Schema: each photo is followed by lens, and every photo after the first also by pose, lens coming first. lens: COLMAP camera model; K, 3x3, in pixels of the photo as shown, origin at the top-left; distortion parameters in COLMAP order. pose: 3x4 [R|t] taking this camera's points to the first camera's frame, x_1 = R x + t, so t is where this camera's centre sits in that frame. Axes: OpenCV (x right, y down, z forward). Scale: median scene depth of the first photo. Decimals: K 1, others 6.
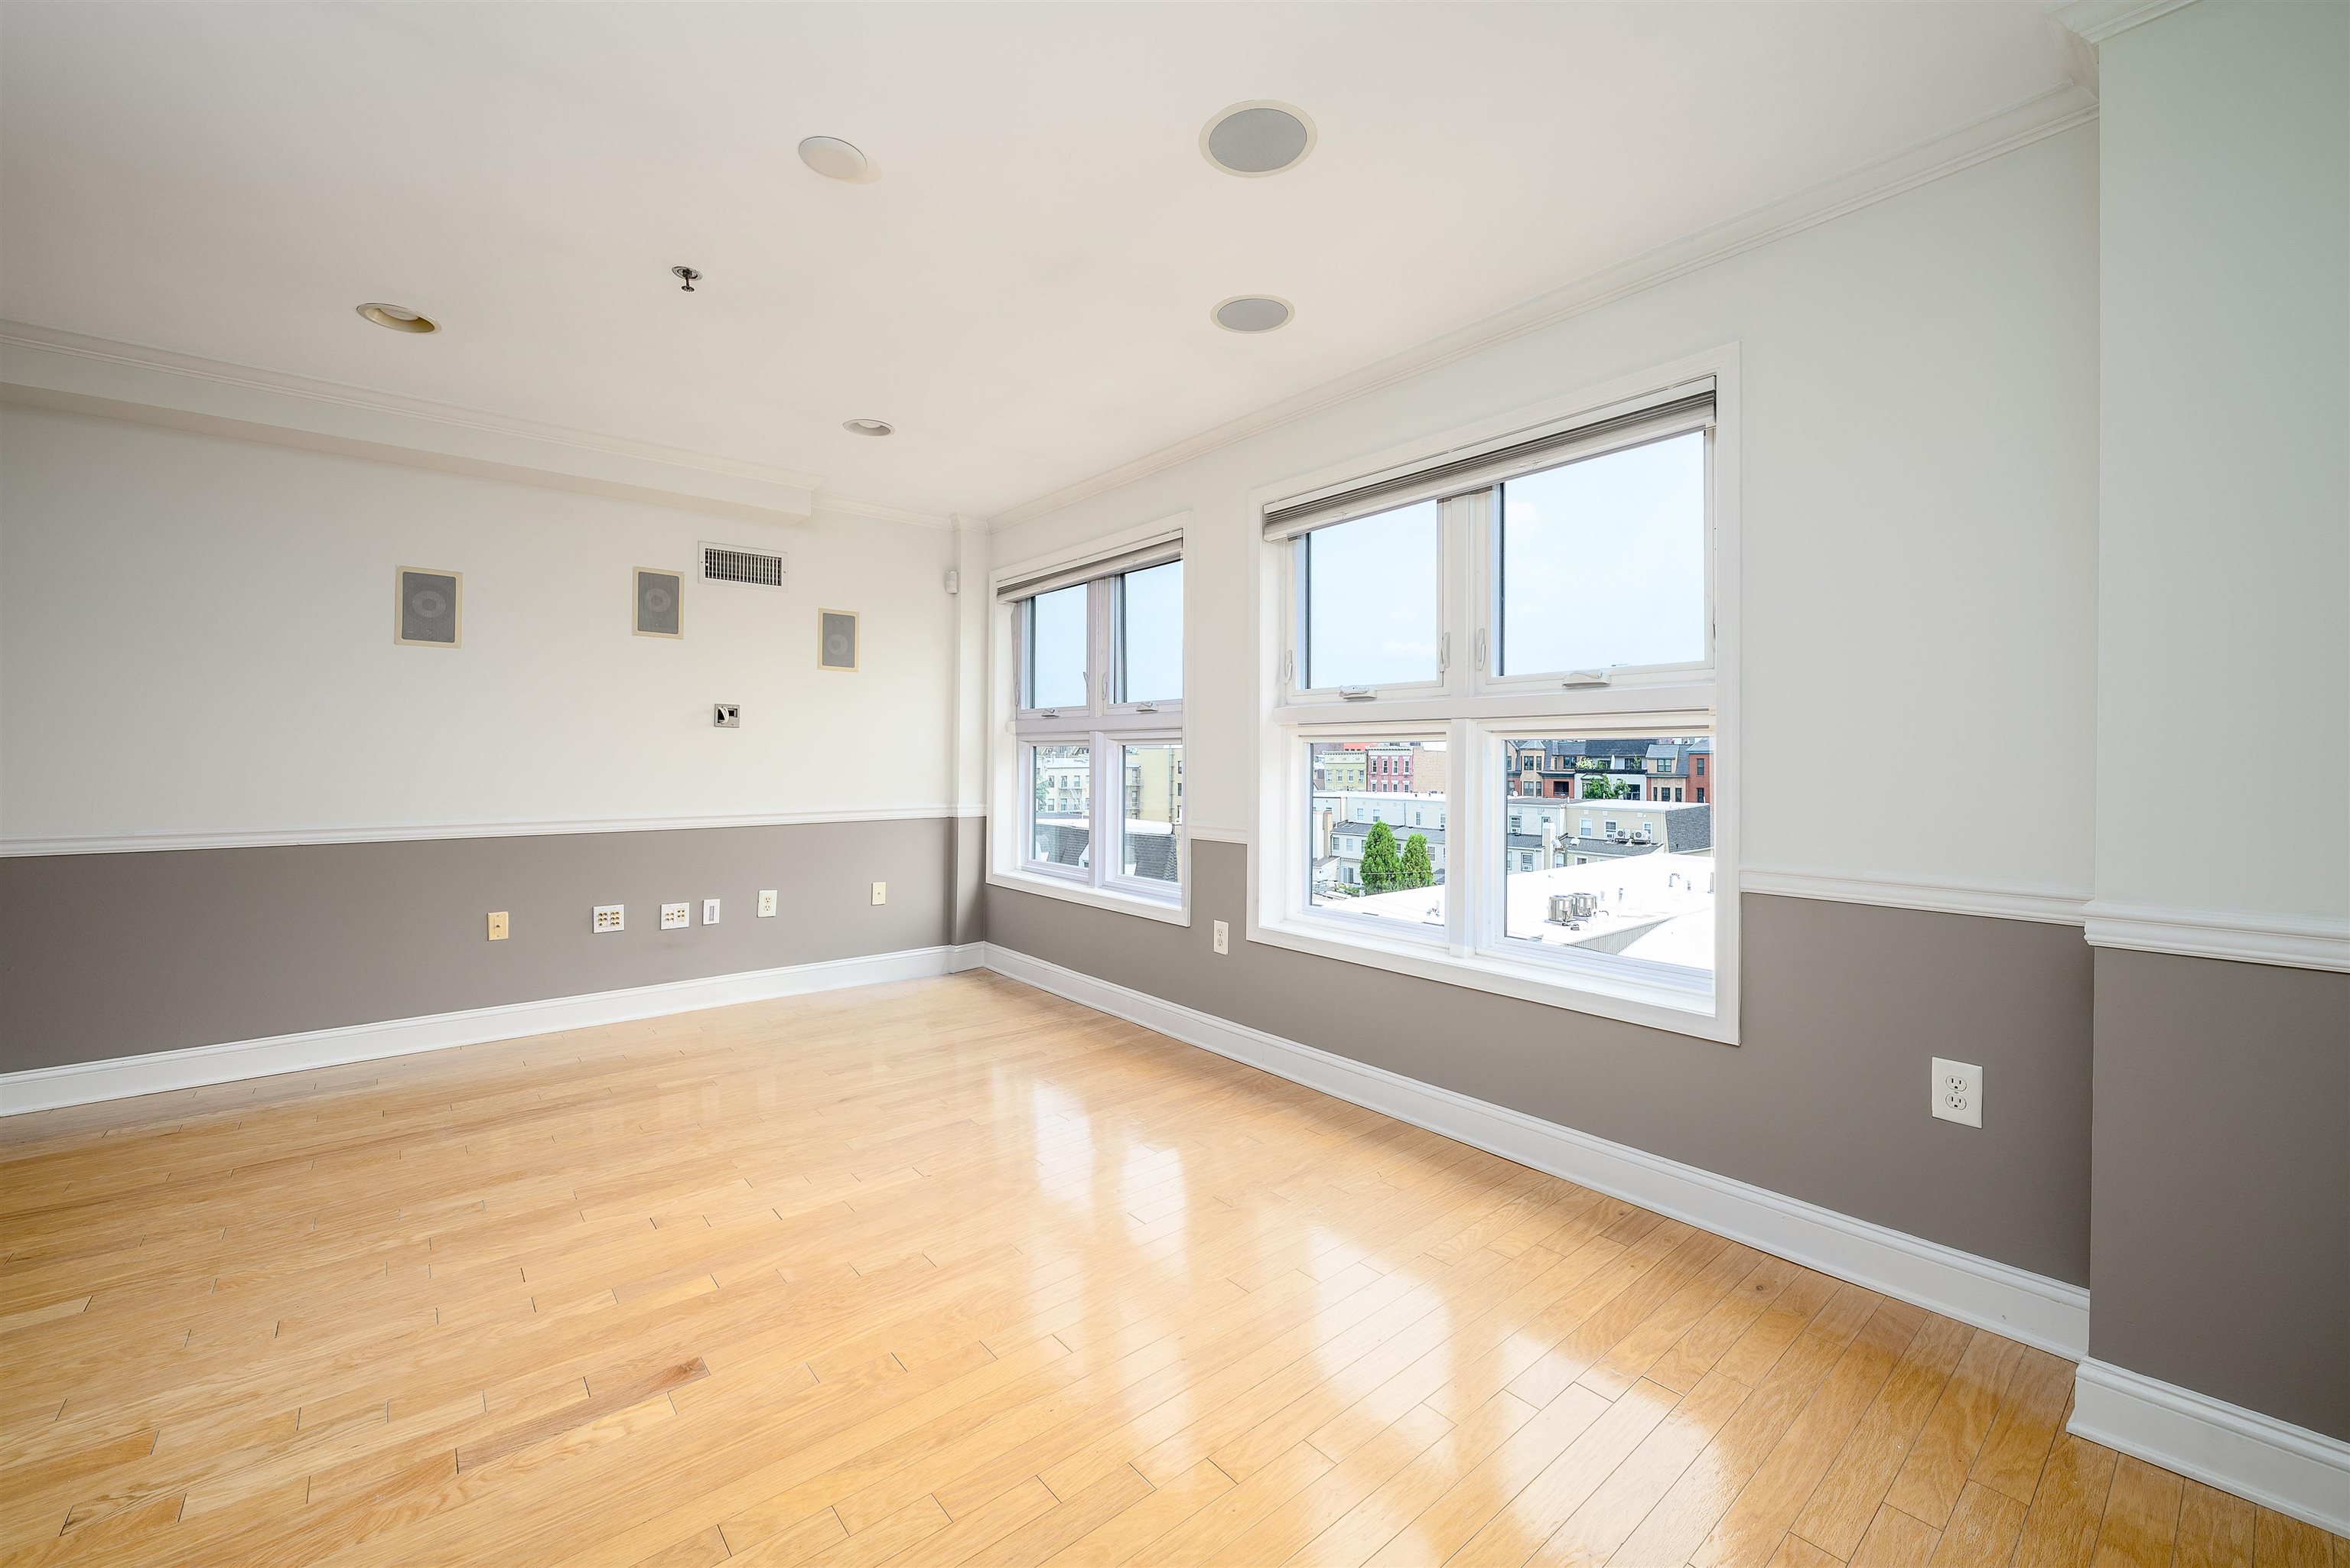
lens RADIAL K [[946.7, 0, 1181.2], [0, 946.7, 756.8], [0, 0, 1]] dist [0.000023, 0.000326]
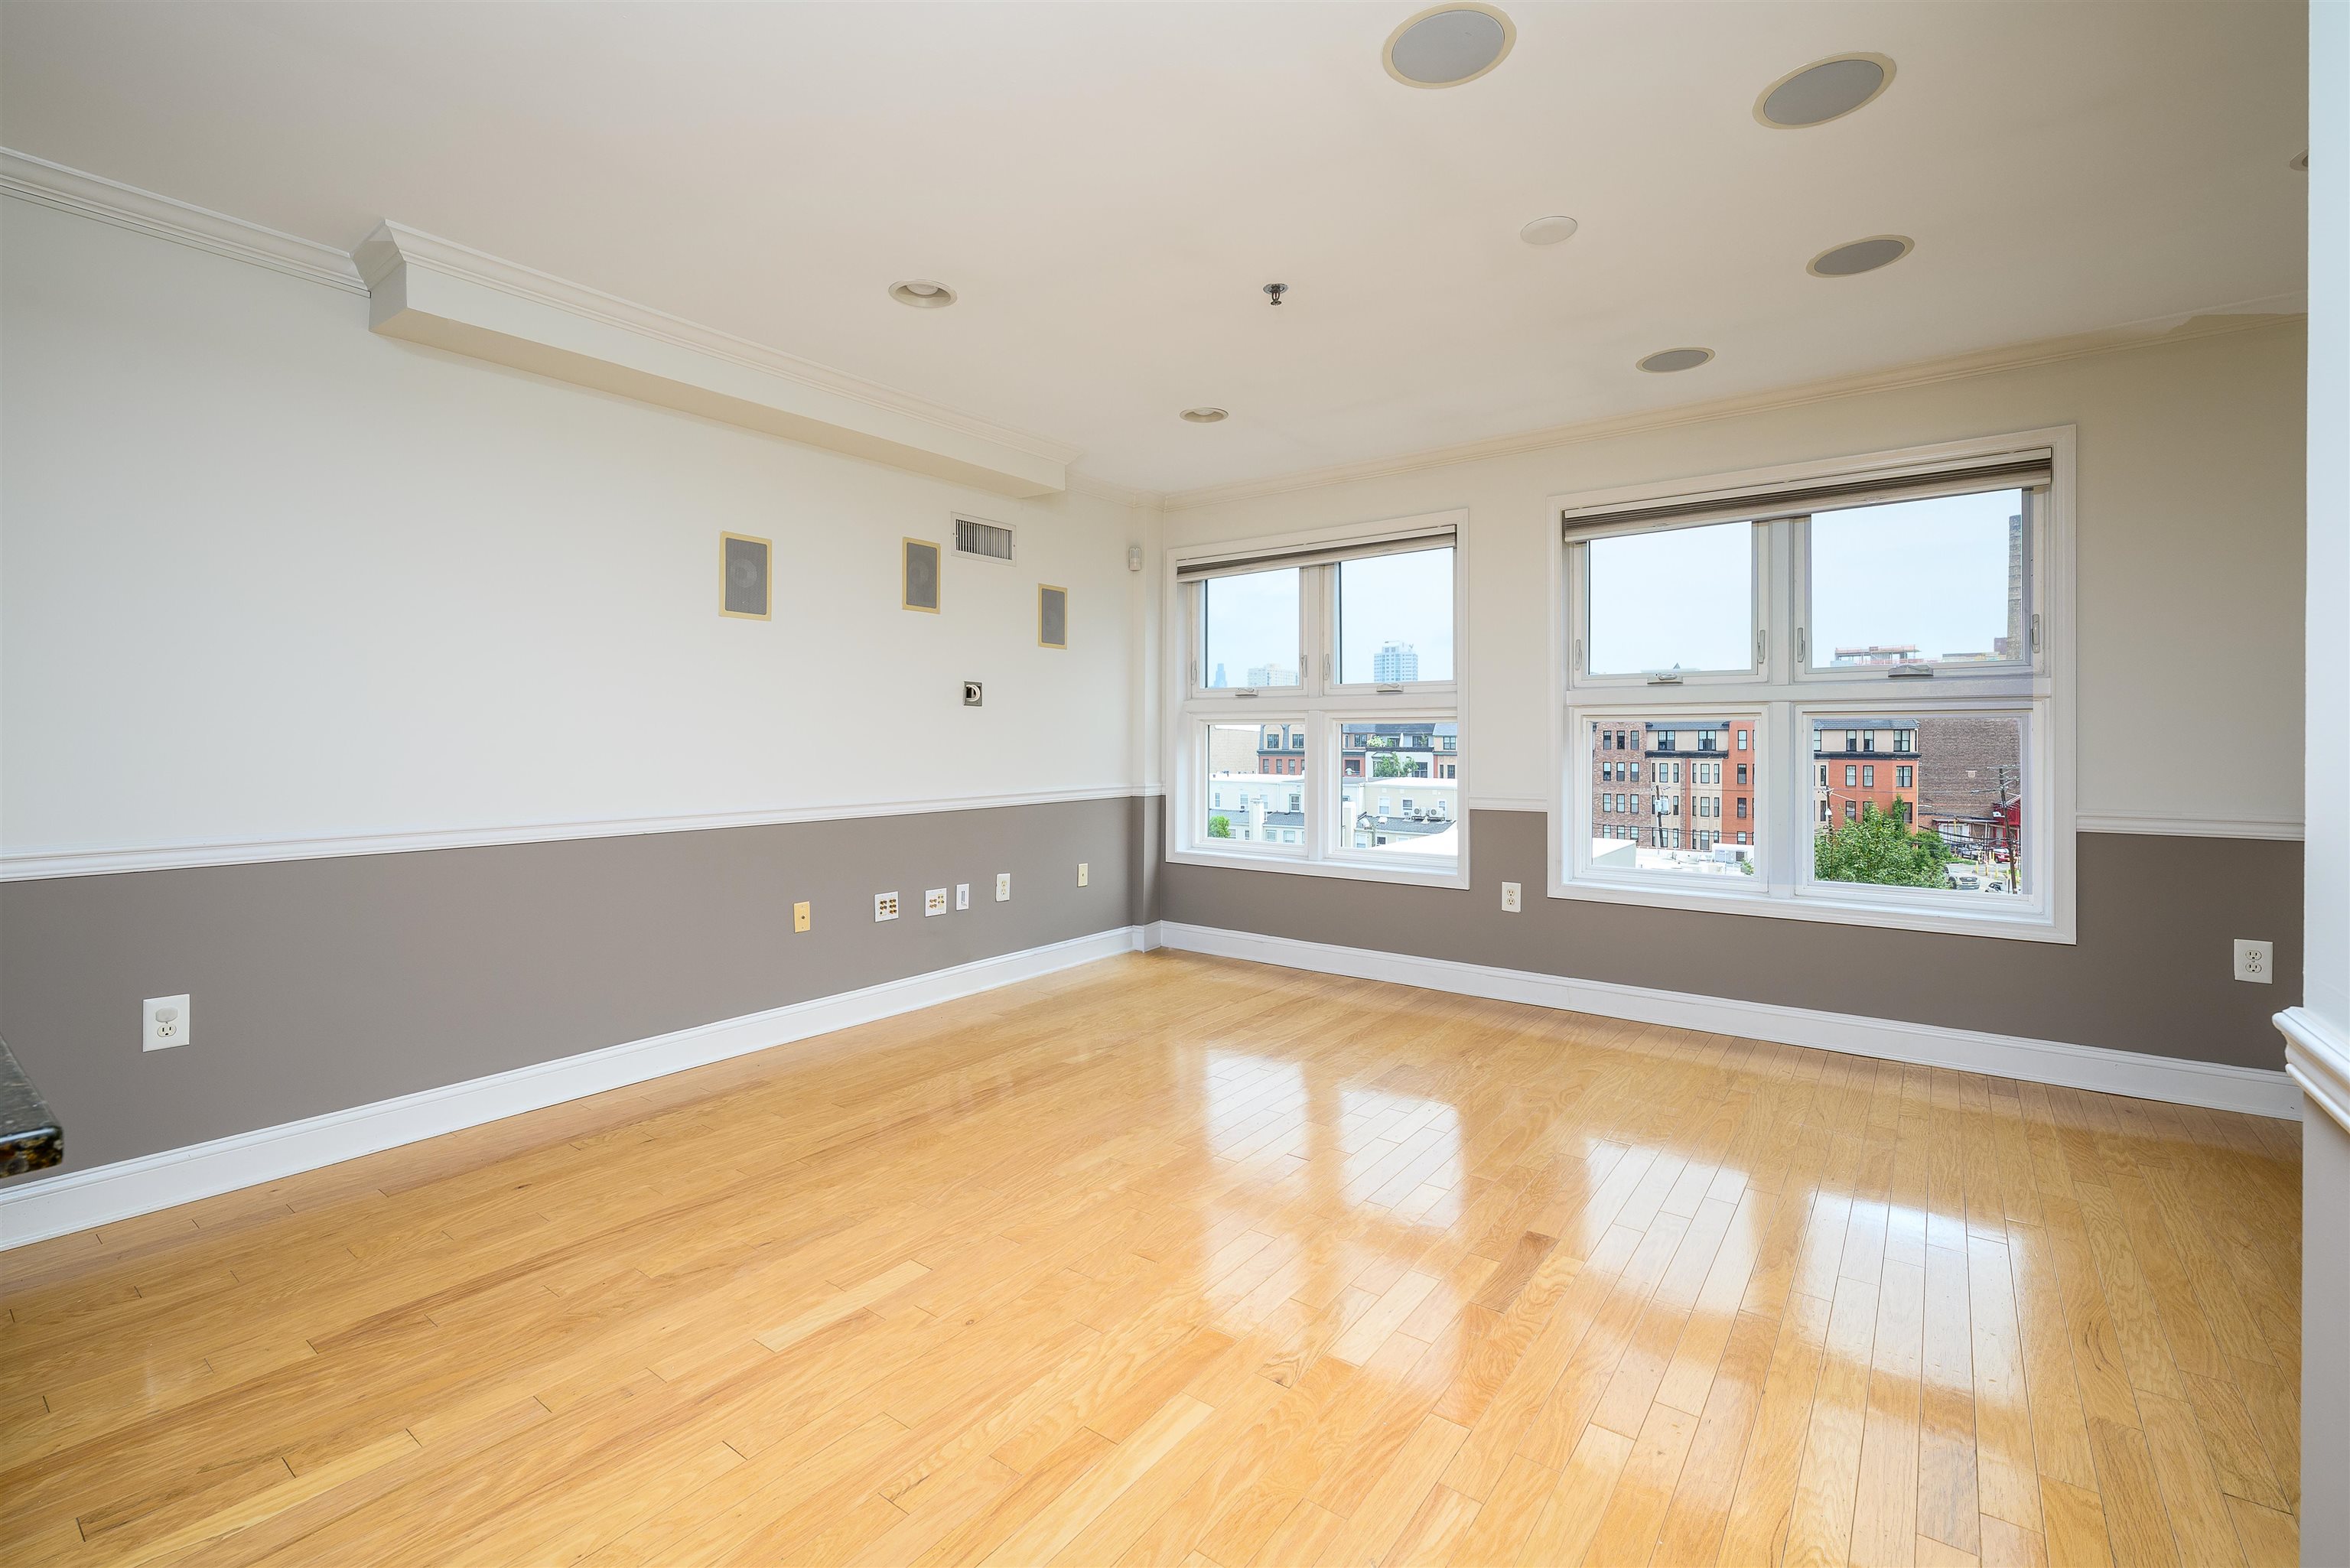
lens RADIAL K [[1035.3, 0, 1176.7], [0, 1035.3, 744.6], [0, 0, 1]] dist [-0.000630, 0.000067]
pose [[0.972738, -0.005721, 0.231835, -0.525899], [0.003758, 0.999953, 0.008907, -0.000272], [-0.231875, -0.007793, 0.972714, -0.074691]]
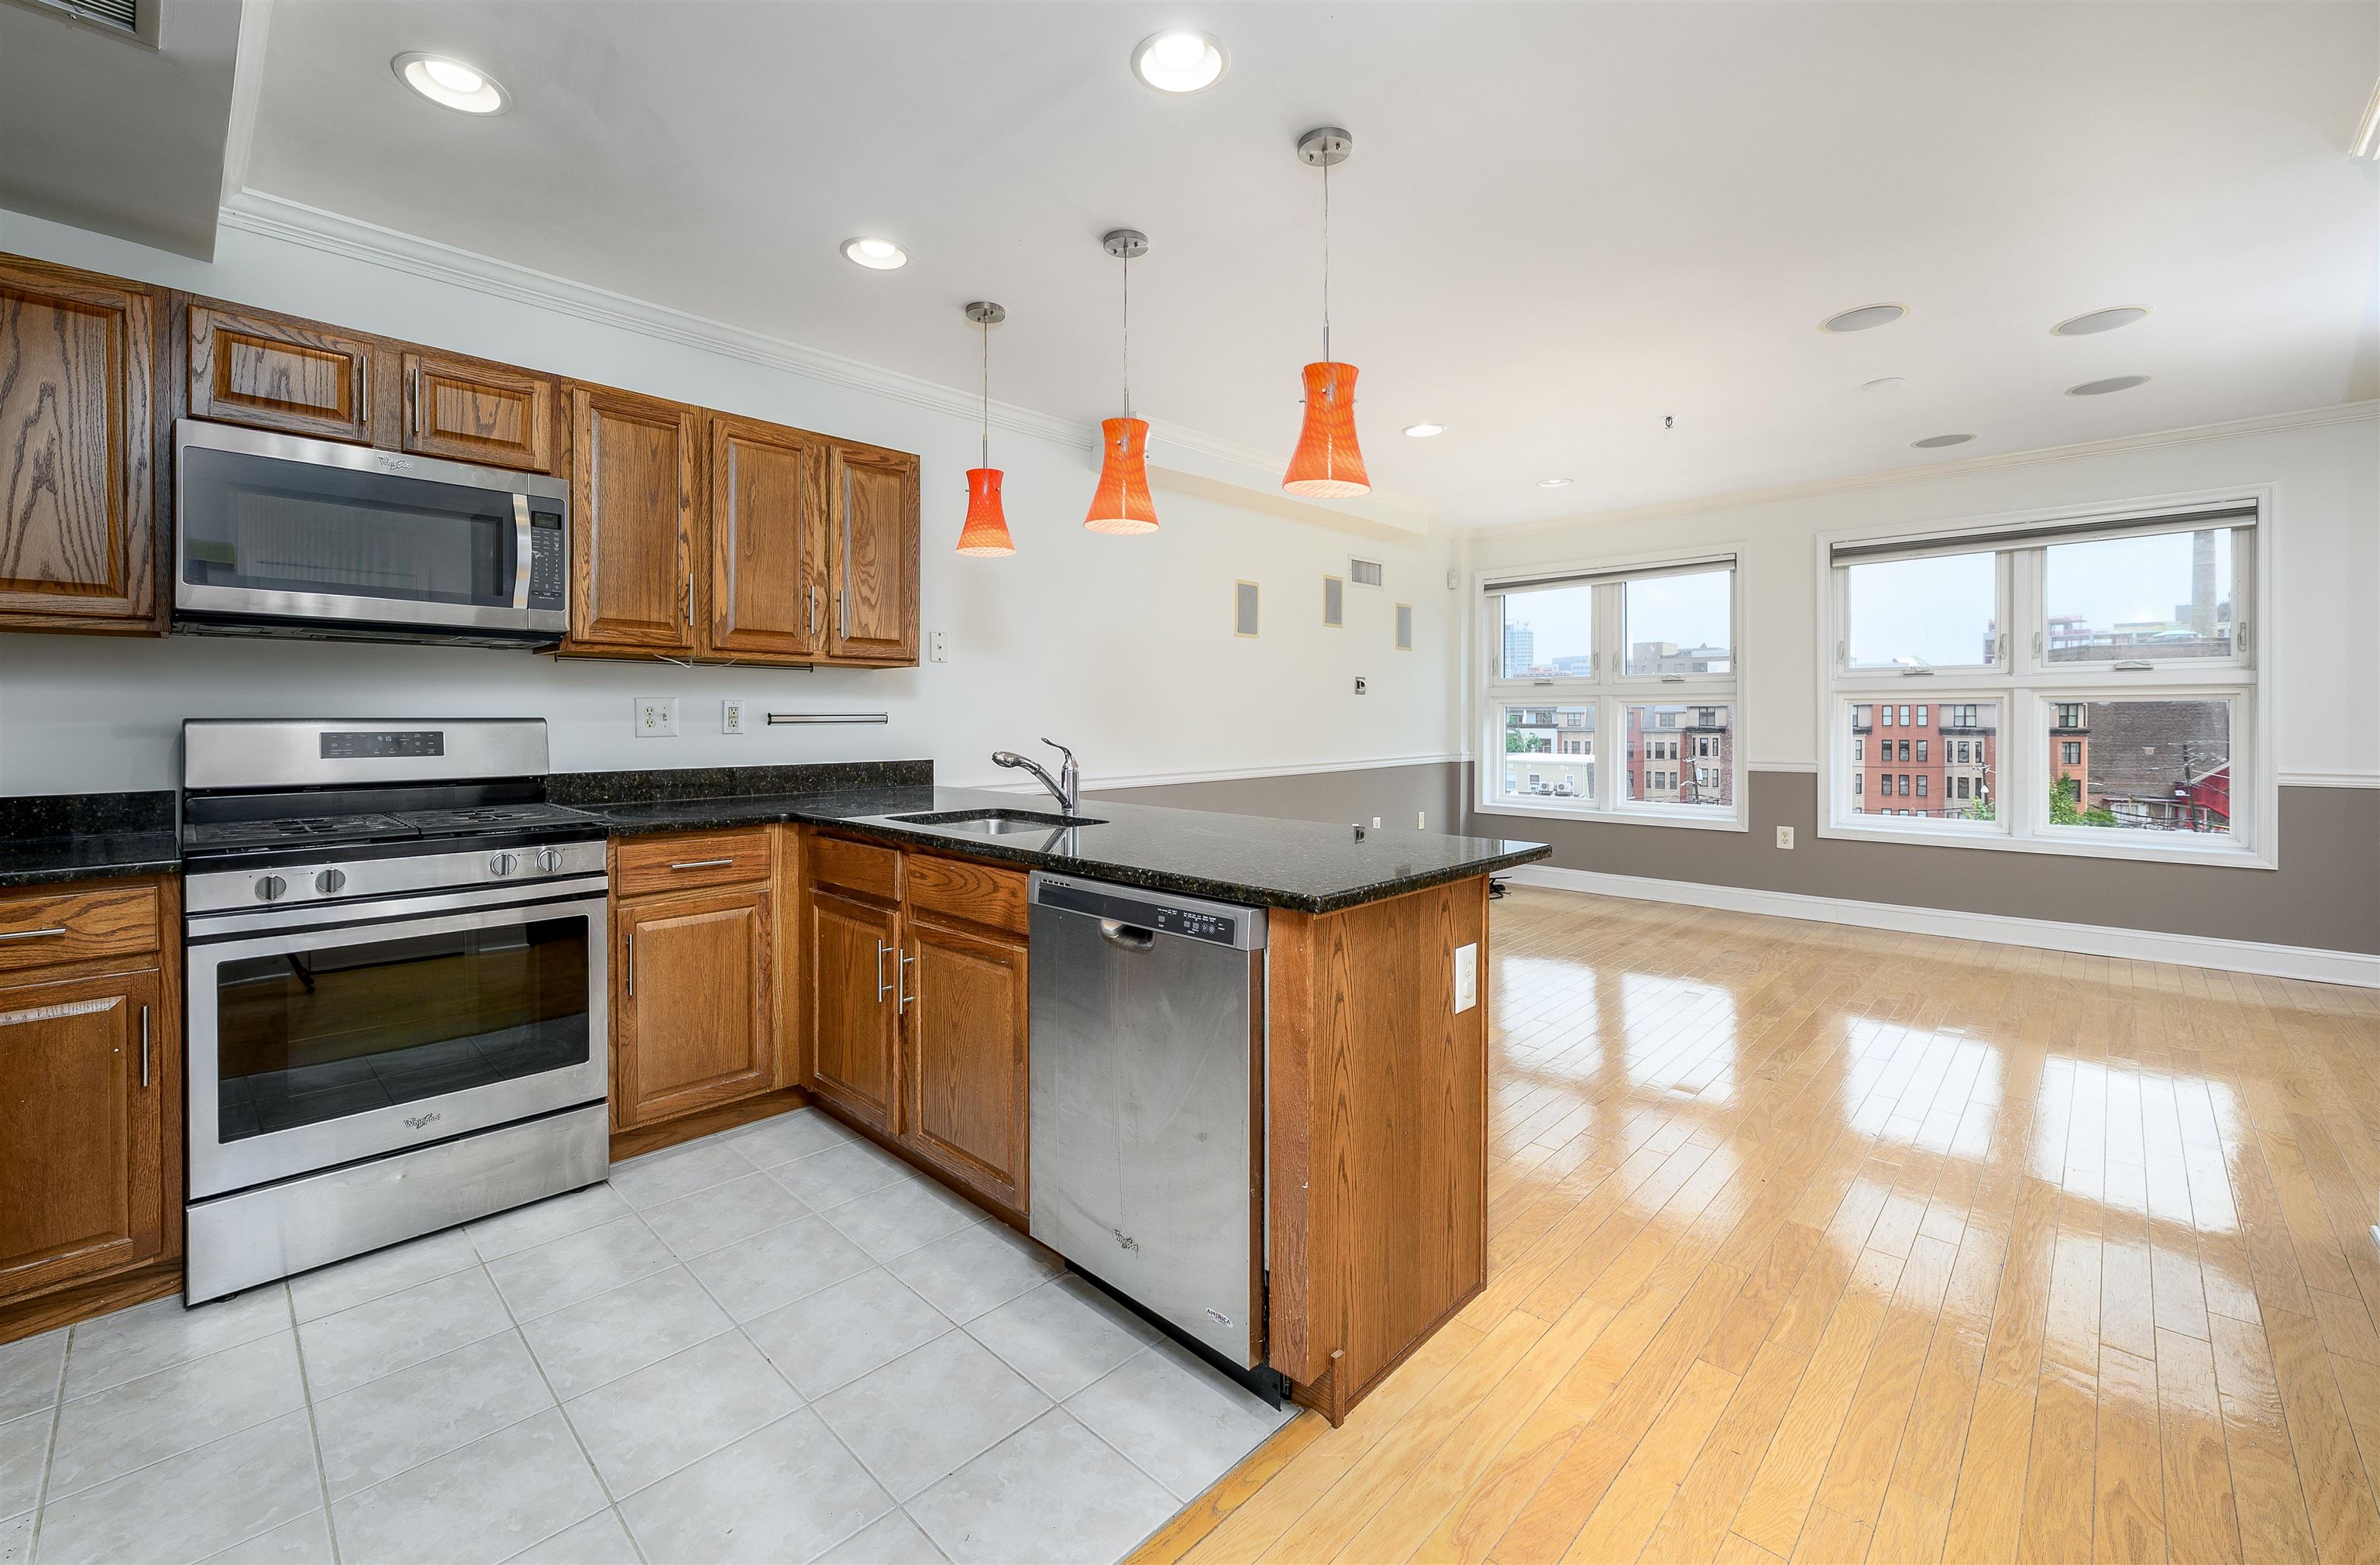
lens RADIAL K [[980.7, 0, 1154.0], [0, 980.7, 726.0], [0, 0, 1]] dist [-0.001358, -0.000068]
pose [[0.995344, -0.008460, 0.096018, -0.906383], [0.007314, 0.999898, 0.012281, -0.005710], [-0.096112, -0.011522, 0.995304, -0.344321]]
